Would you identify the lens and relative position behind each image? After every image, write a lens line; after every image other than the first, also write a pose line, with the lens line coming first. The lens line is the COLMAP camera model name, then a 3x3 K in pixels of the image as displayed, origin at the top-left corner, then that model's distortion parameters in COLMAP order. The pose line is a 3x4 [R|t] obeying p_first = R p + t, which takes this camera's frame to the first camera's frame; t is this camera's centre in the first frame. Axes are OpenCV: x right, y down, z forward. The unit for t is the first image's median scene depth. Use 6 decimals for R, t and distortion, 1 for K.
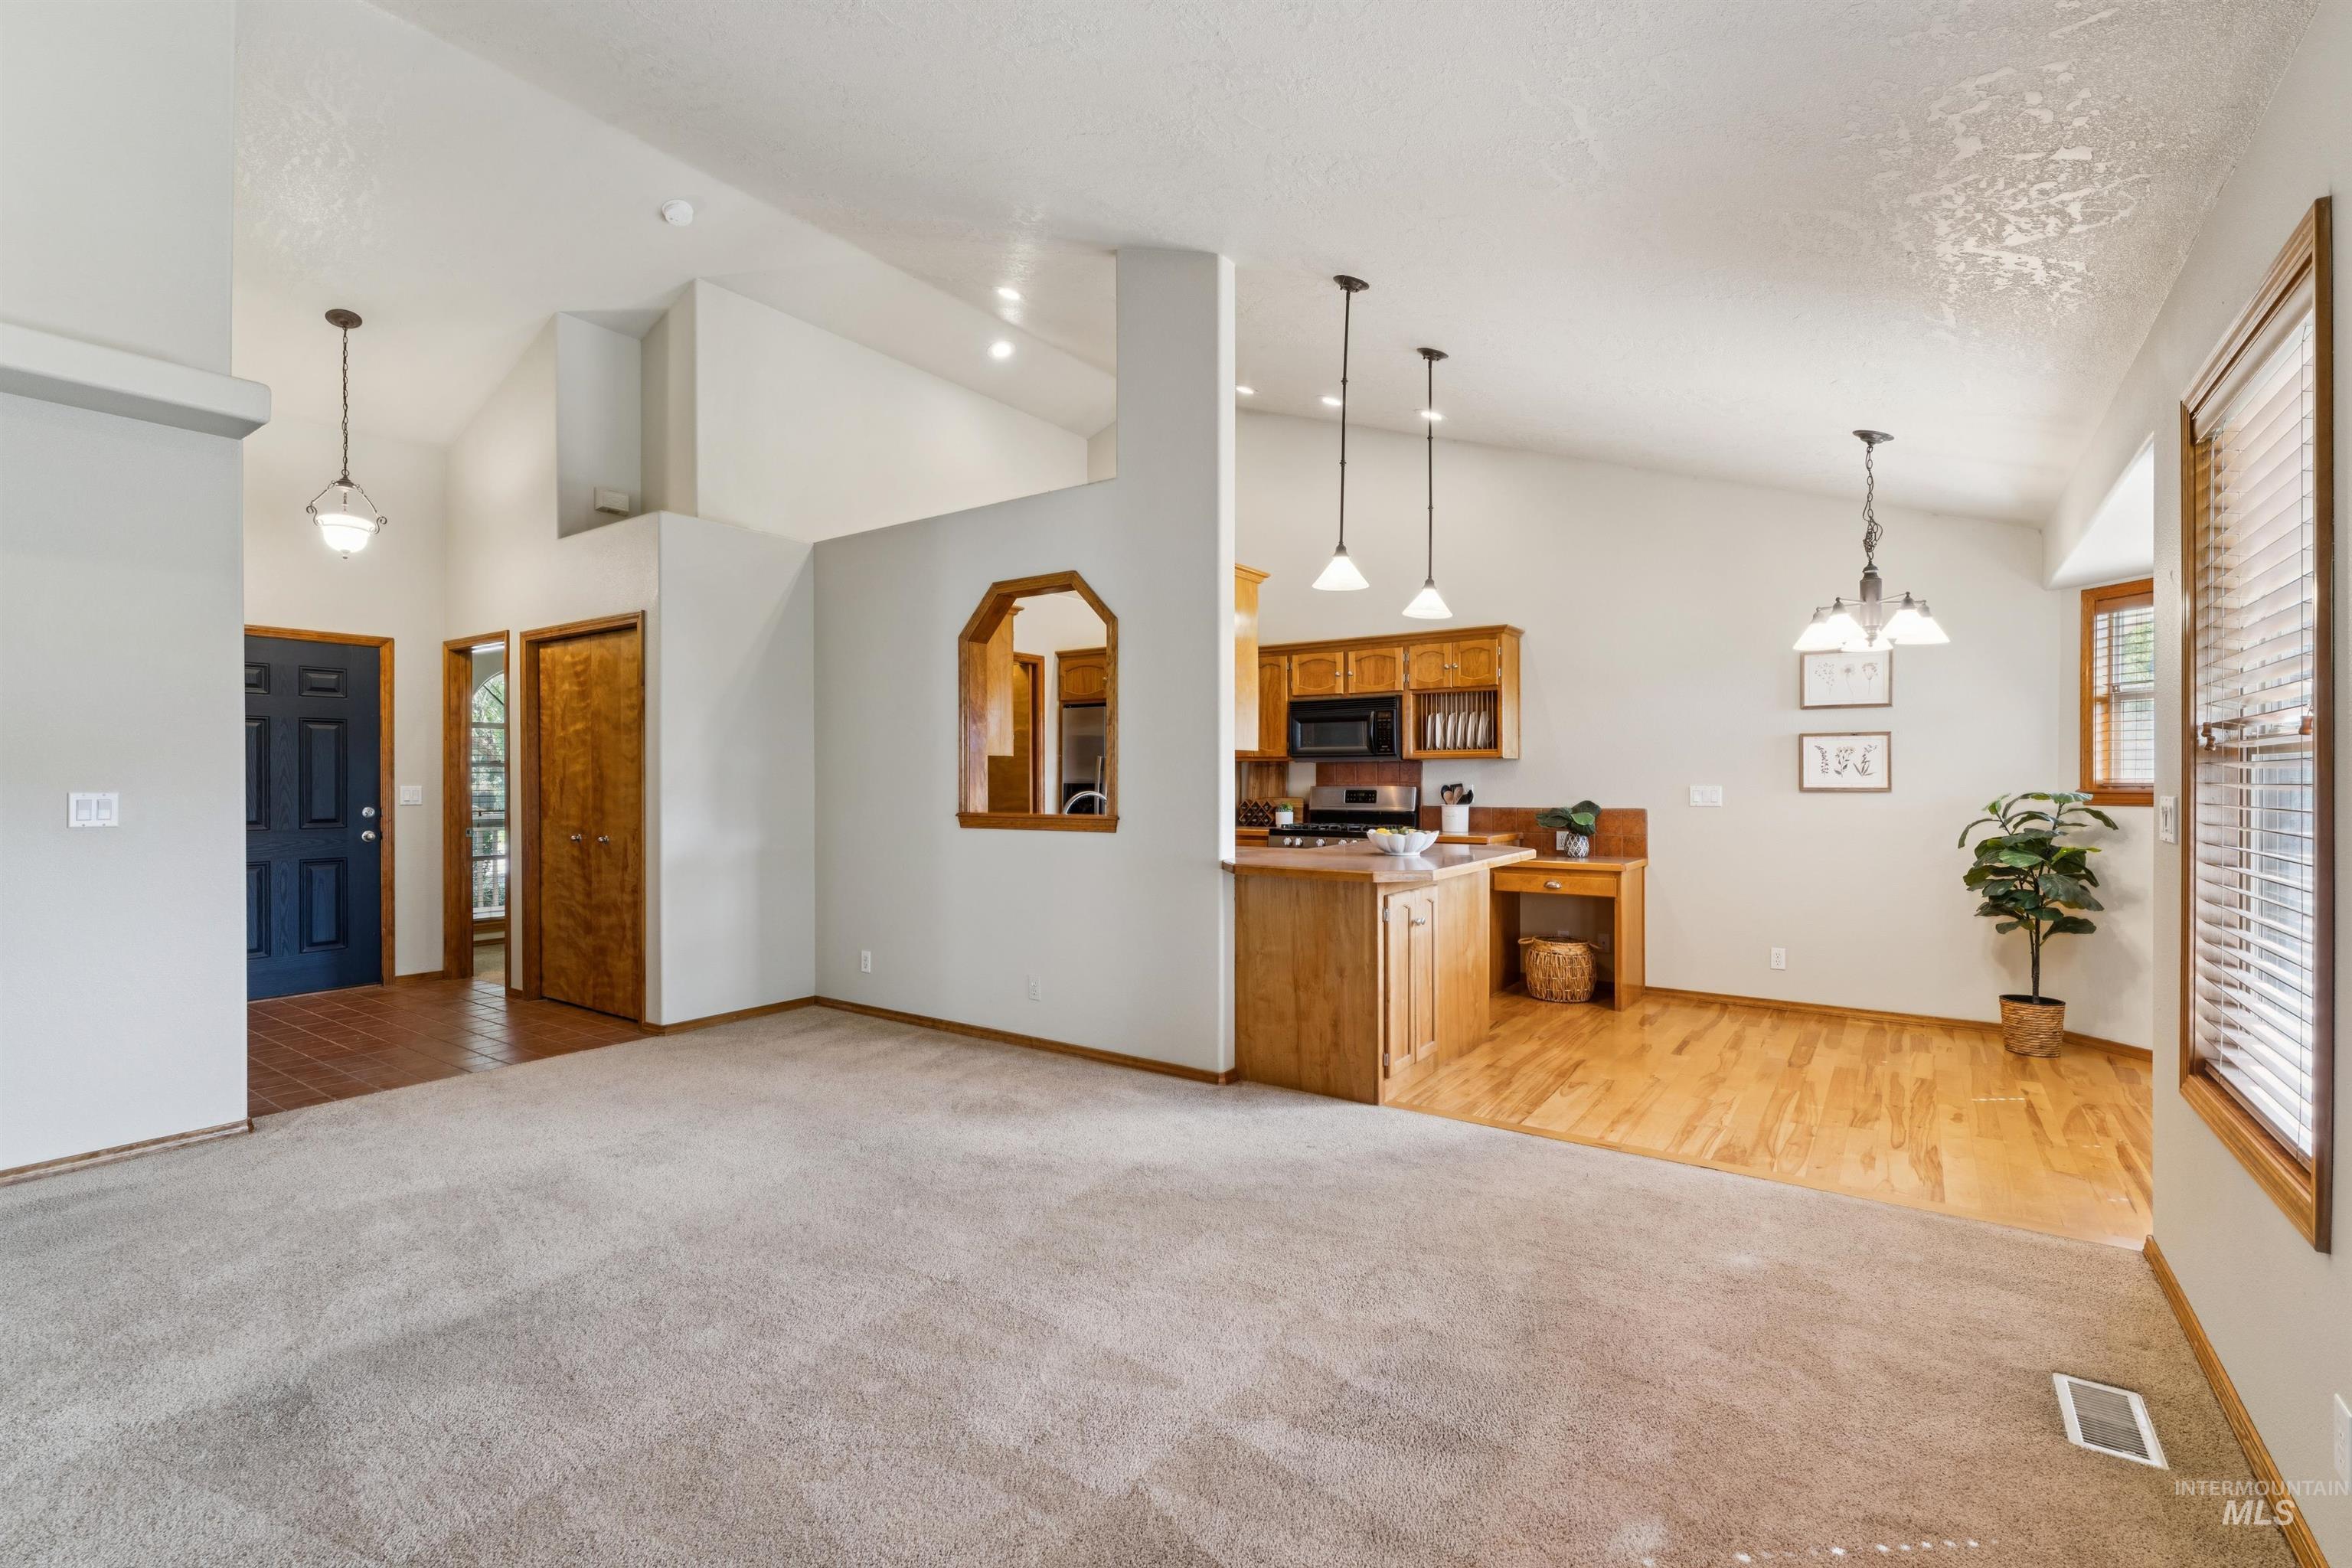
lens RADIAL K [[1062.3, 0, 1171.4], [0, 1062.3, 783.3], [0, 0, 1]] dist [-0.001578, -0.000461]
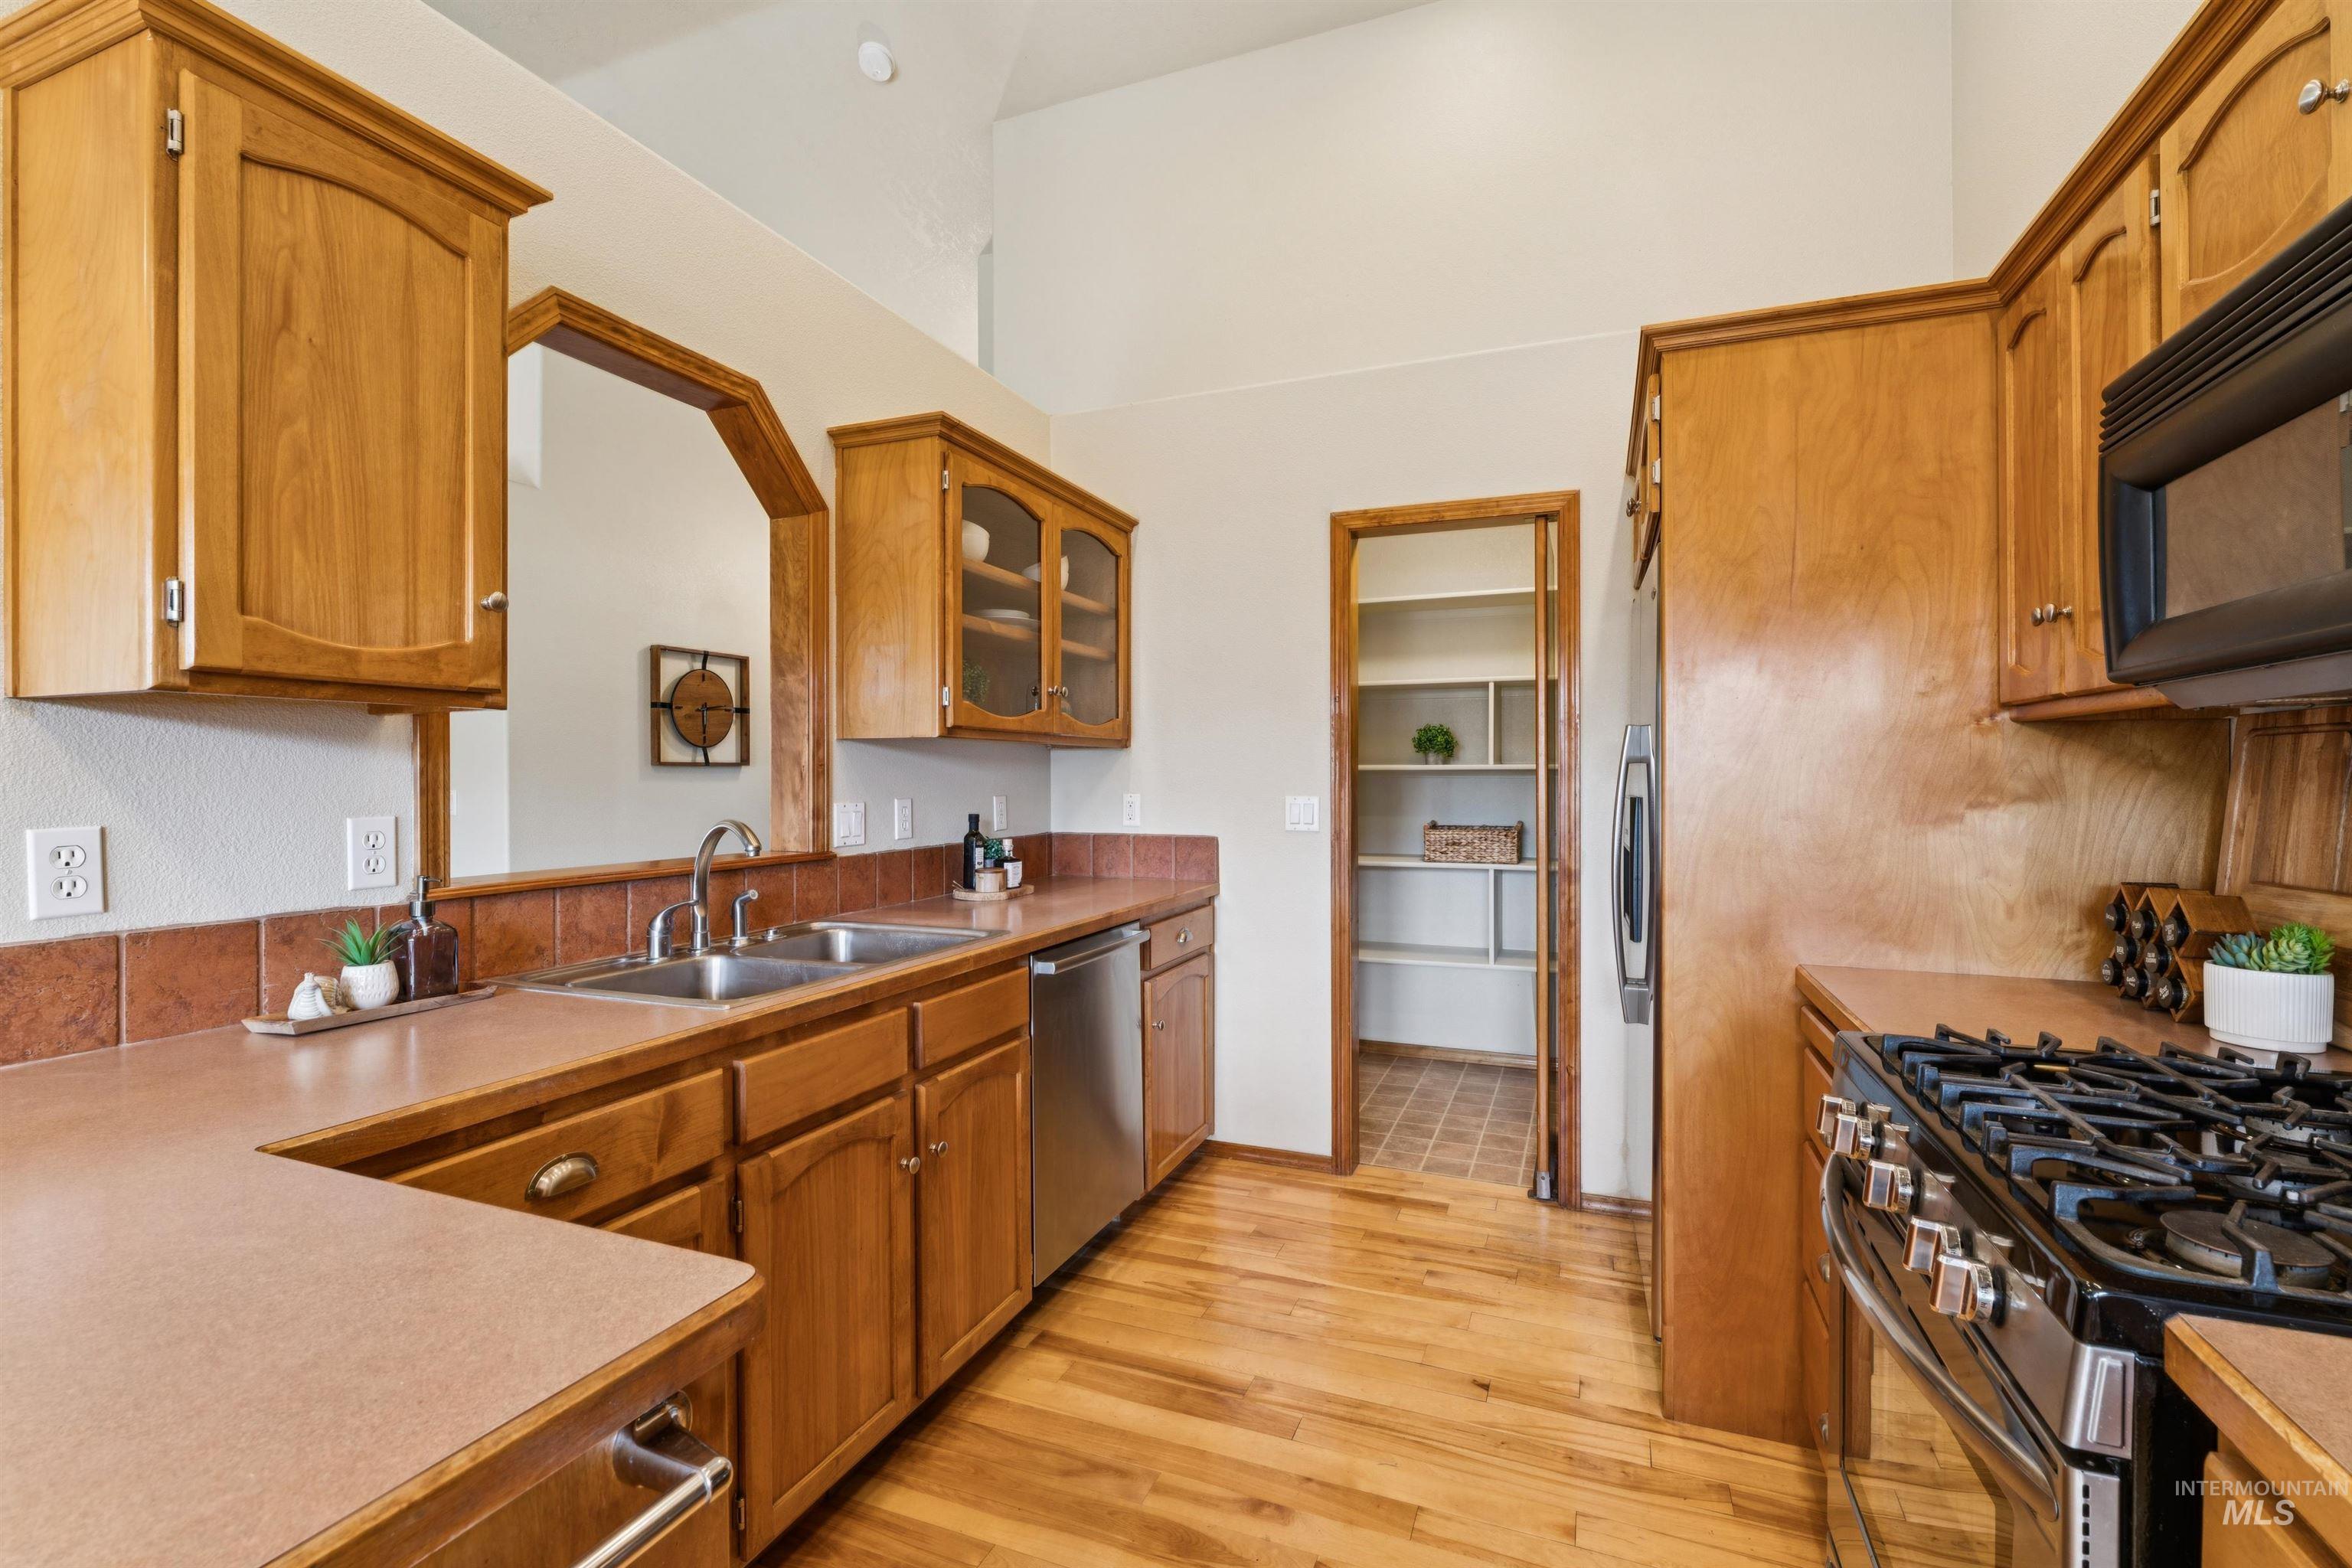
lens RADIAL K [[1032.3, 0, 1182.9], [0, 1032.3, 774.3], [0, 0, 1]] dist [0.001096, -0.001910]
pose [[0.217532, 0.000006, -0.976053, 0.295060], [-0.002865, 0.999996, -0.000632, -0.008919], [0.976049, 0.002934, 0.217531, 0.918626]]
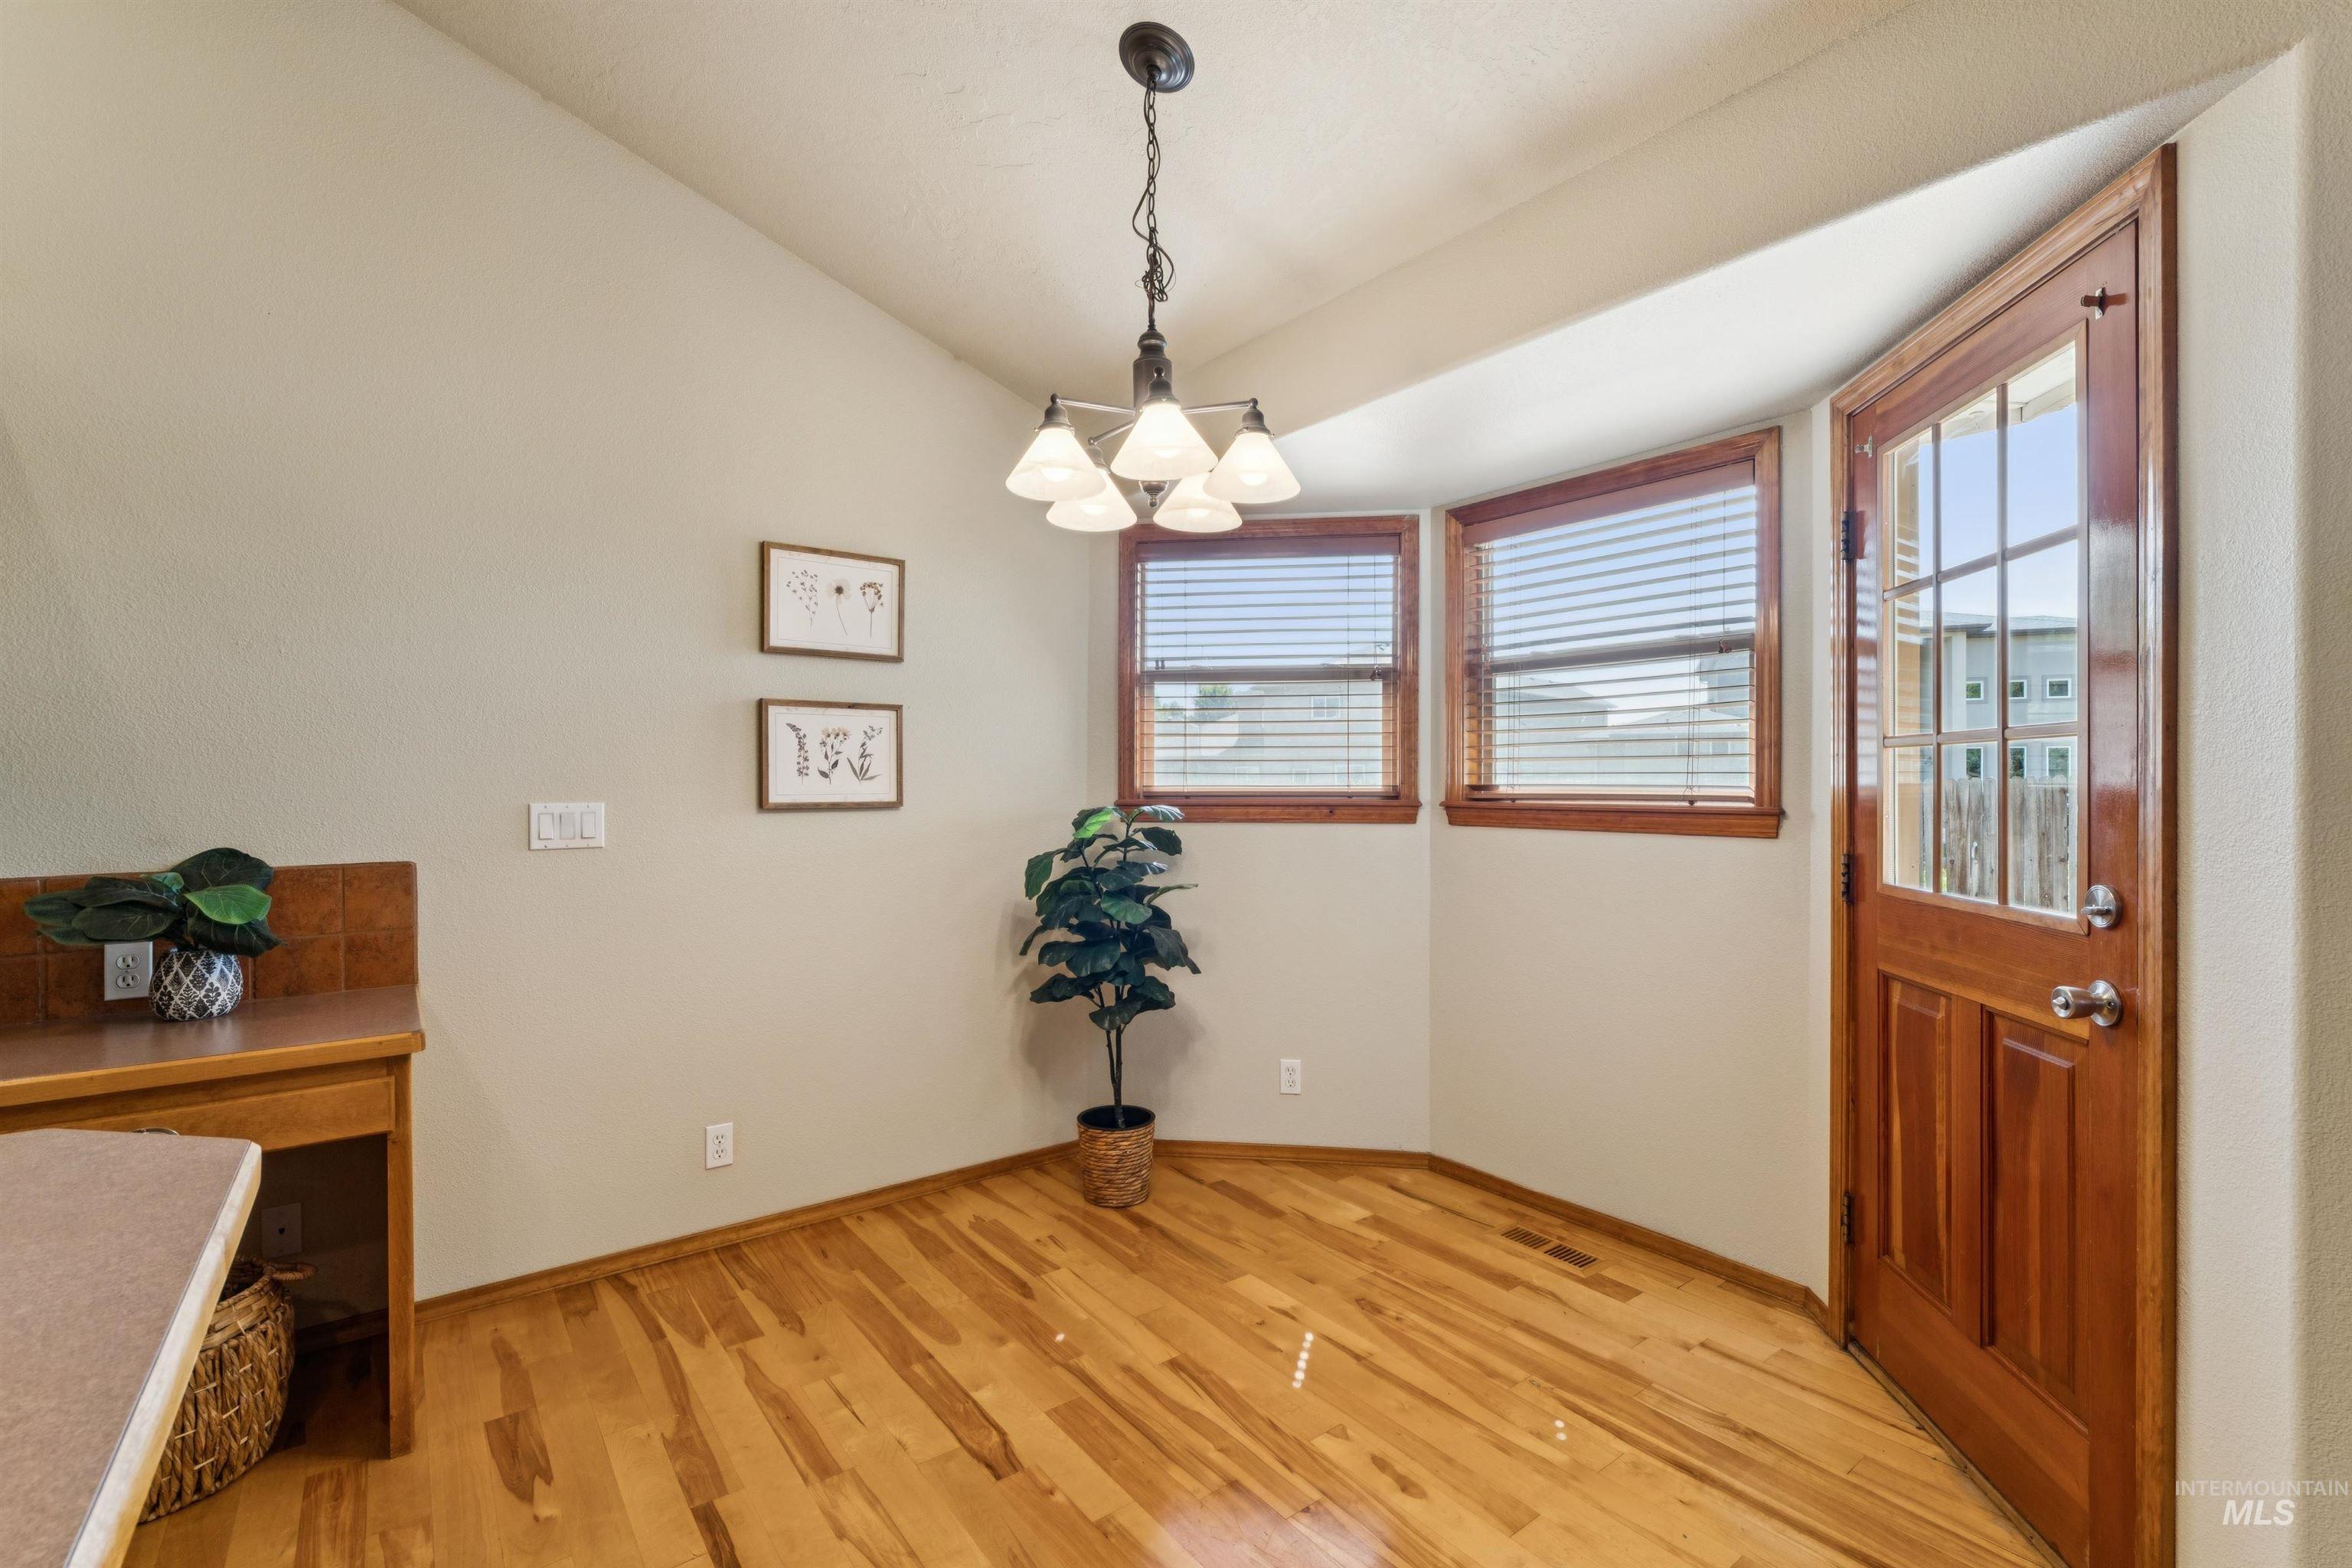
lens RADIAL K [[1032.3, 0, 1182.8], [0, 1032.3, 787.9], [0, 0, 1]] dist [0.001096, -0.001910]
pose [[0.304778, -0.004512, 0.952413, 0.165086], [0.003413, 0.999988, 0.003645, -0.004268], [-0.952417, 0.002140, 0.304790, 0.609418]]
